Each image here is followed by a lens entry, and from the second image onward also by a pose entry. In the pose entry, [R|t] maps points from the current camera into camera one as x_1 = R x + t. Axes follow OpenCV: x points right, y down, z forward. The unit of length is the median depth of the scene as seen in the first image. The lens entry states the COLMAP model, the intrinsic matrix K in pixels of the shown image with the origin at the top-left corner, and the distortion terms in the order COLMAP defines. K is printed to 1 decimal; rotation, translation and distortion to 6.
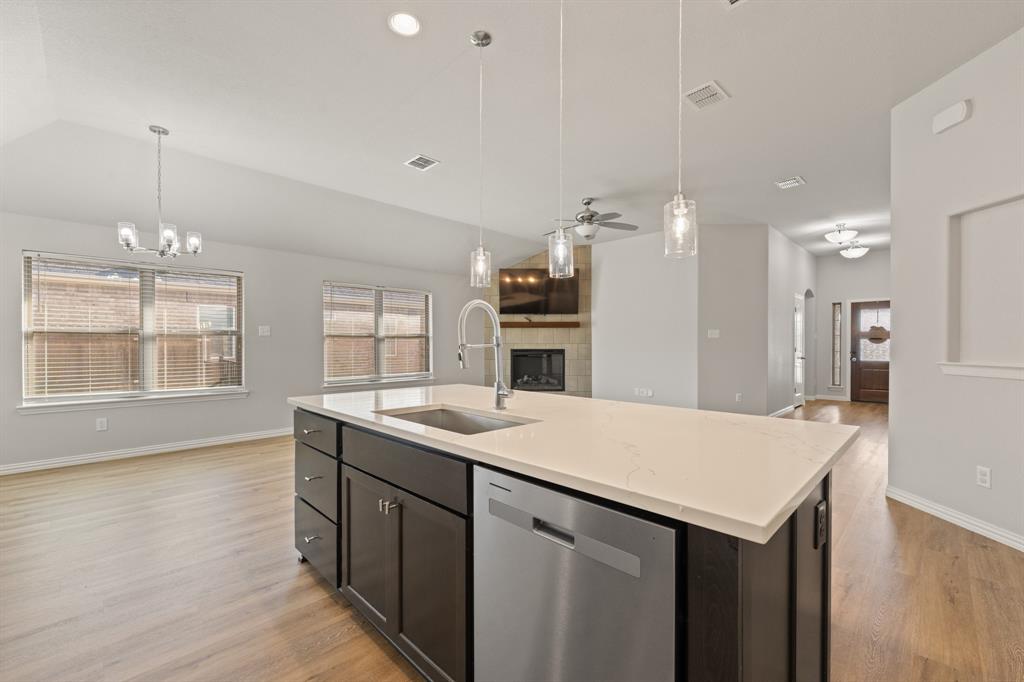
lens RADIAL K [[423.2, 0, 514.6], [0, 423.2, 346.3], [0, 0, 1]] dist [-0.000384, 0.000043]
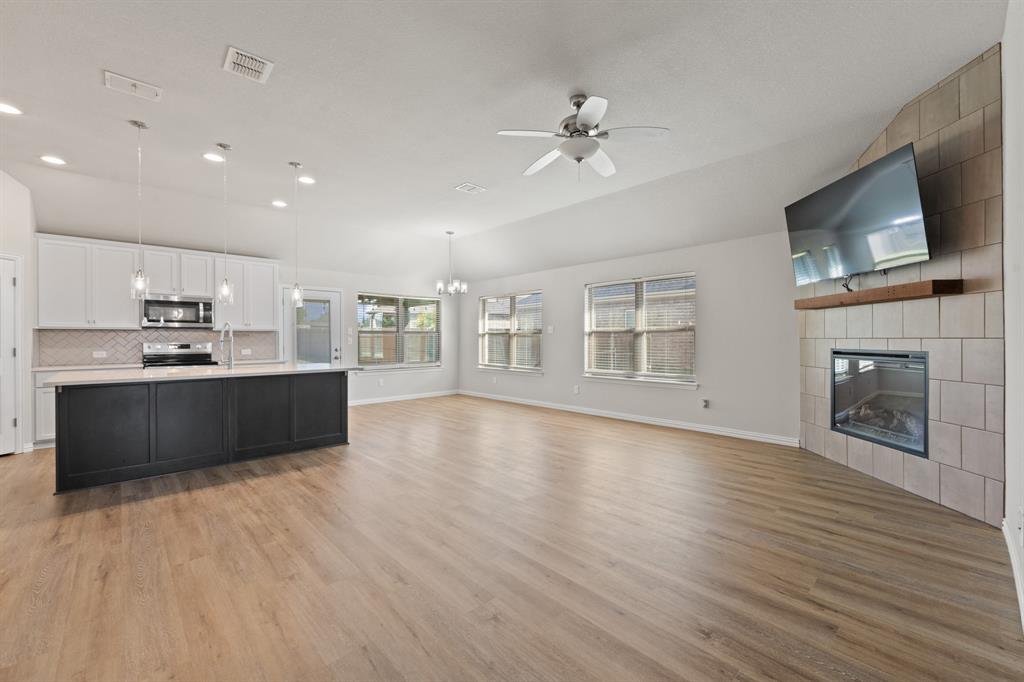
lens RADIAL K [[425.1, 0, 518.8], [0, 425.1, 339.6], [0, 0, 1]] dist [-0.001541, -0.000311]
pose [[-0.029484, 0.001357, -0.999564, 0.583457], [-0.004765, 0.999988, 0.001498, -0.004385], [0.999554, 0.004807, -0.029478, 0.699154]]
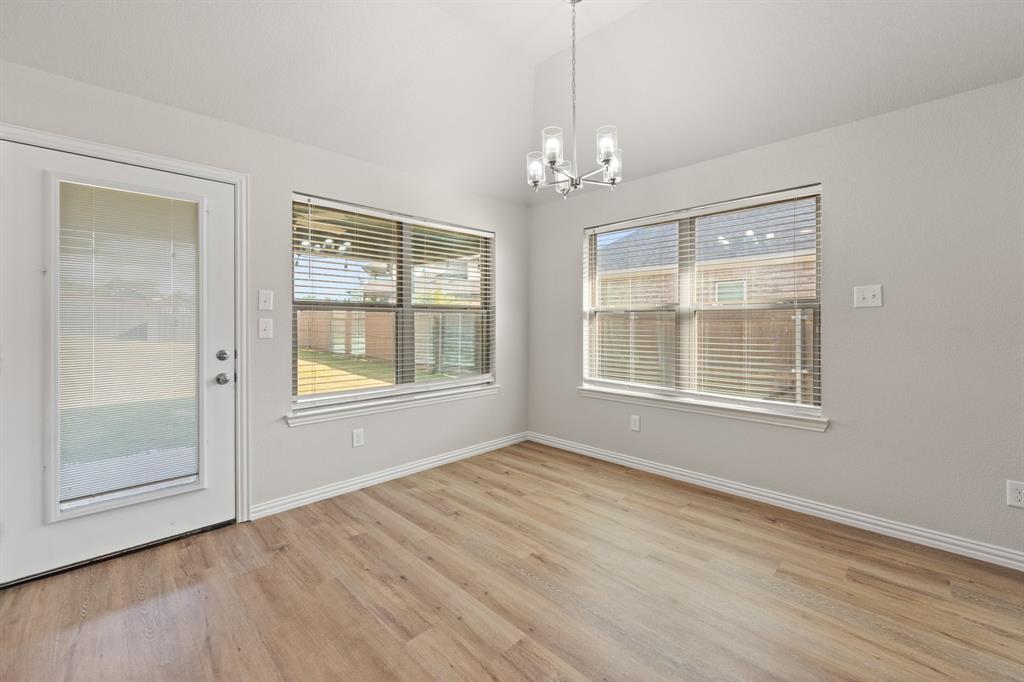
lens RADIAL K [[420.9, 0, 517.0], [0, 420.9, 322.2], [0, 0, 1]] dist [-0.000448, 0.000086]
pose [[0.003858, -0.003922, -0.999985, -0.101739], [-0.005176, 0.999979, -0.003942, -0.002624], [0.999979, 0.005191, 0.003838, 0.461020]]
